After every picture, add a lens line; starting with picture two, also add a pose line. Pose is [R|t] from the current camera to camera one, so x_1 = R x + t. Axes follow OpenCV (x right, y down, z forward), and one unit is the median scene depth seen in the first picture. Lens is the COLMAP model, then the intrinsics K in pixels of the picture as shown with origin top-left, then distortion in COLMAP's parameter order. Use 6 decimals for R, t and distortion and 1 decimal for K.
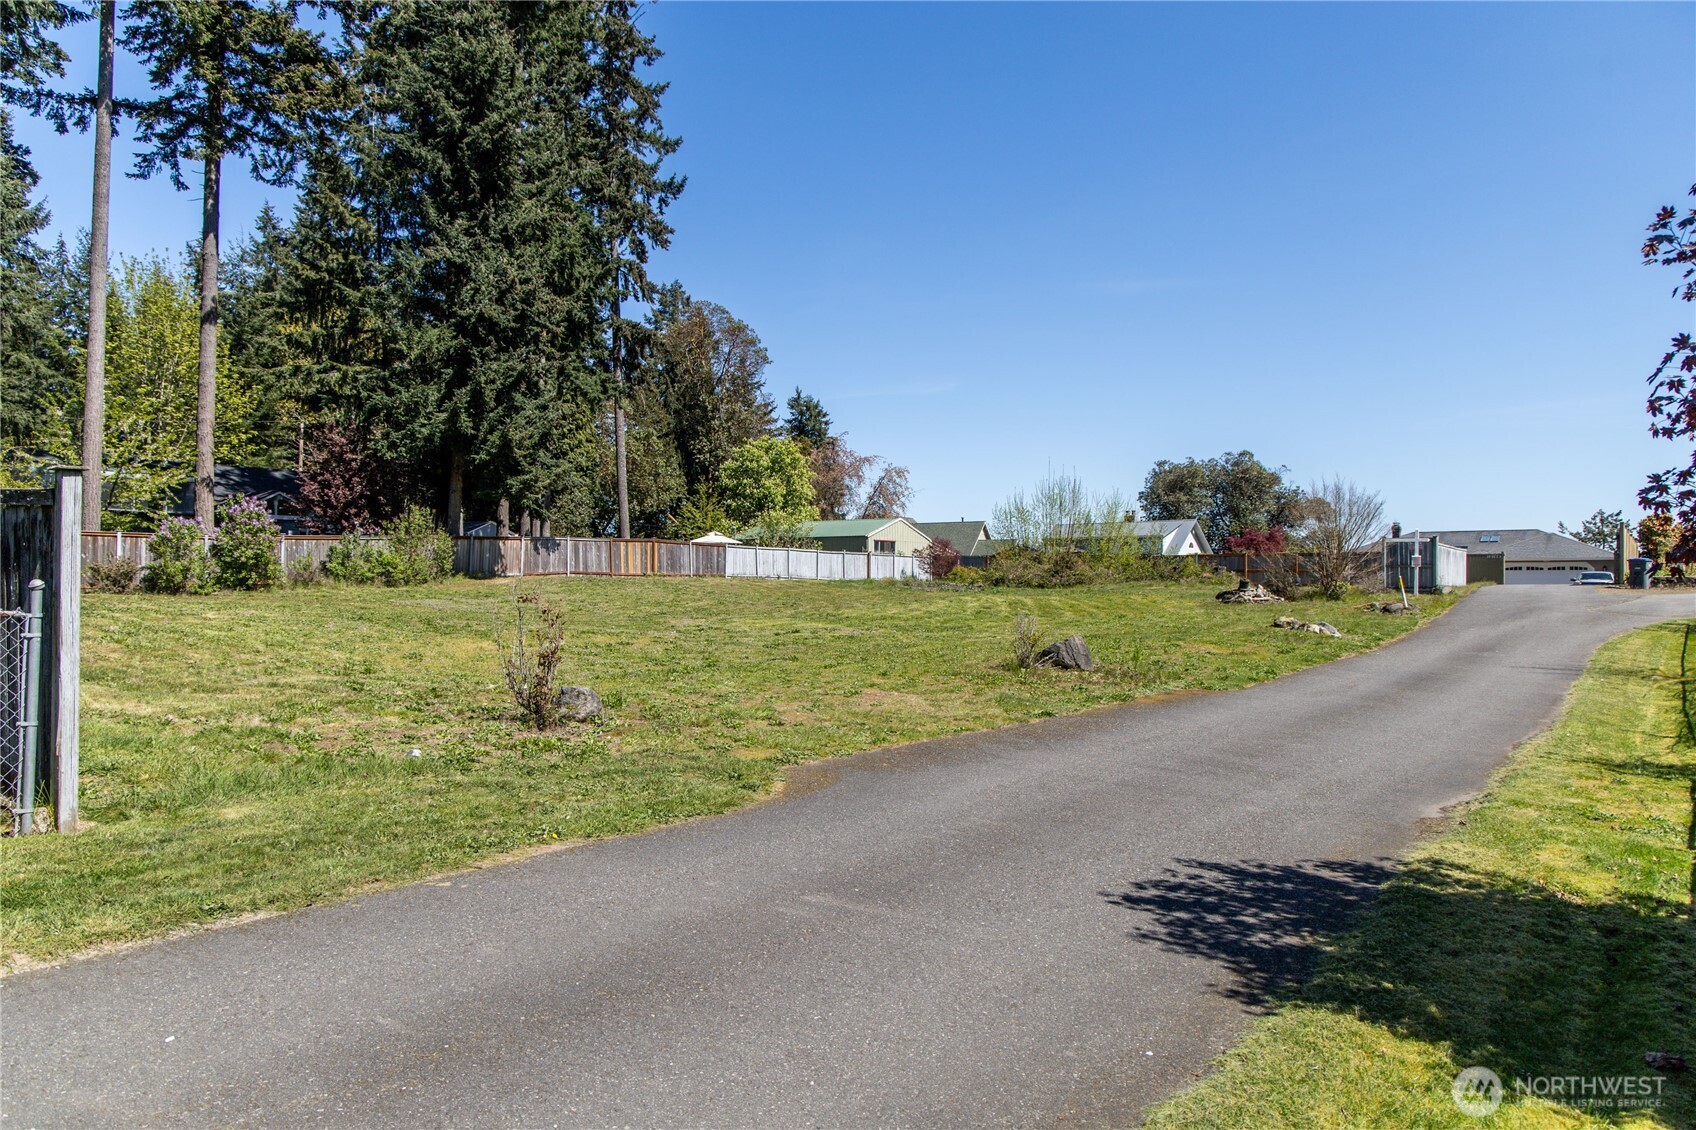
lens RADIAL K [[1107.8, 0, 848.0], [0, 1107.8, 565.0], [0, 0, 1]] dist [0.002243, 0.005171]
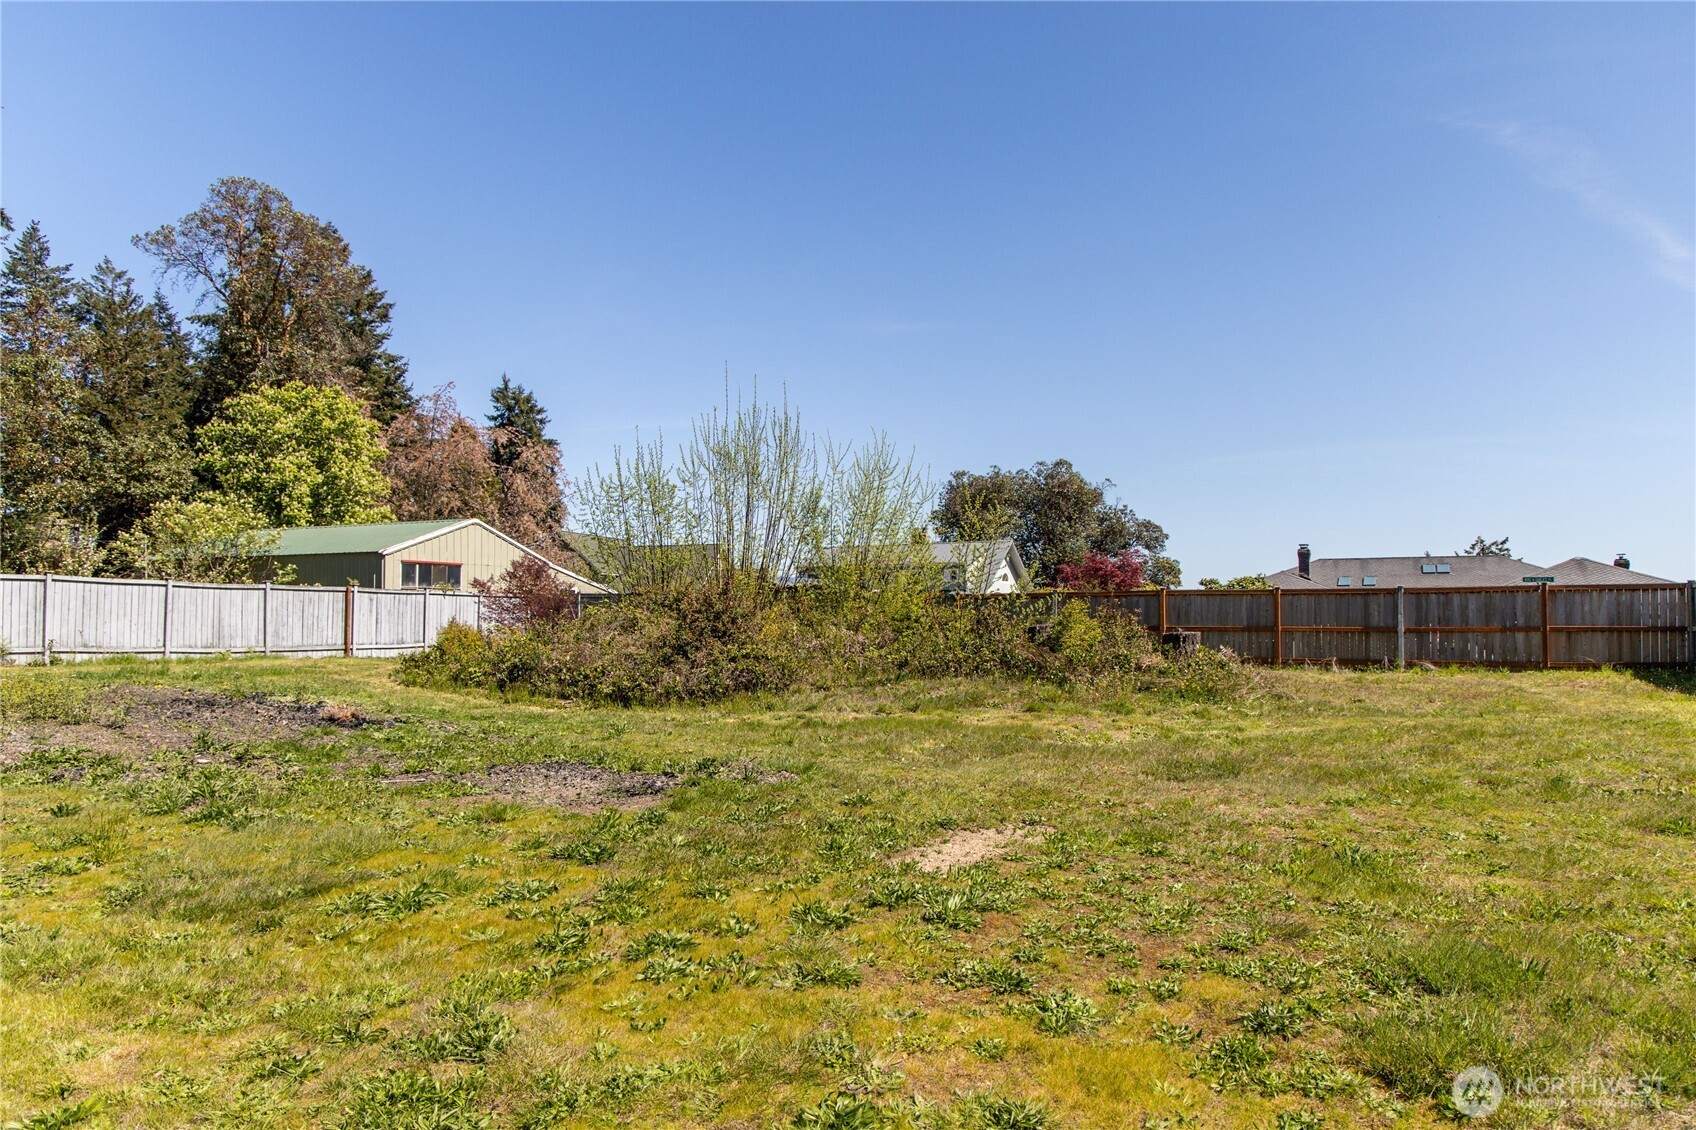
lens RADIAL K [[1107.8, 0, 848.0], [0, 1107.8, 565.0], [0, 0, 1]] dist [0.002243, 0.005171]
pose [[0.983502, 0.004897, 0.180830, 0.073507], [0.000934, 0.999483, -0.032146, -0.002952], [-0.180894, 0.031784, 0.982989, 0.282169]]
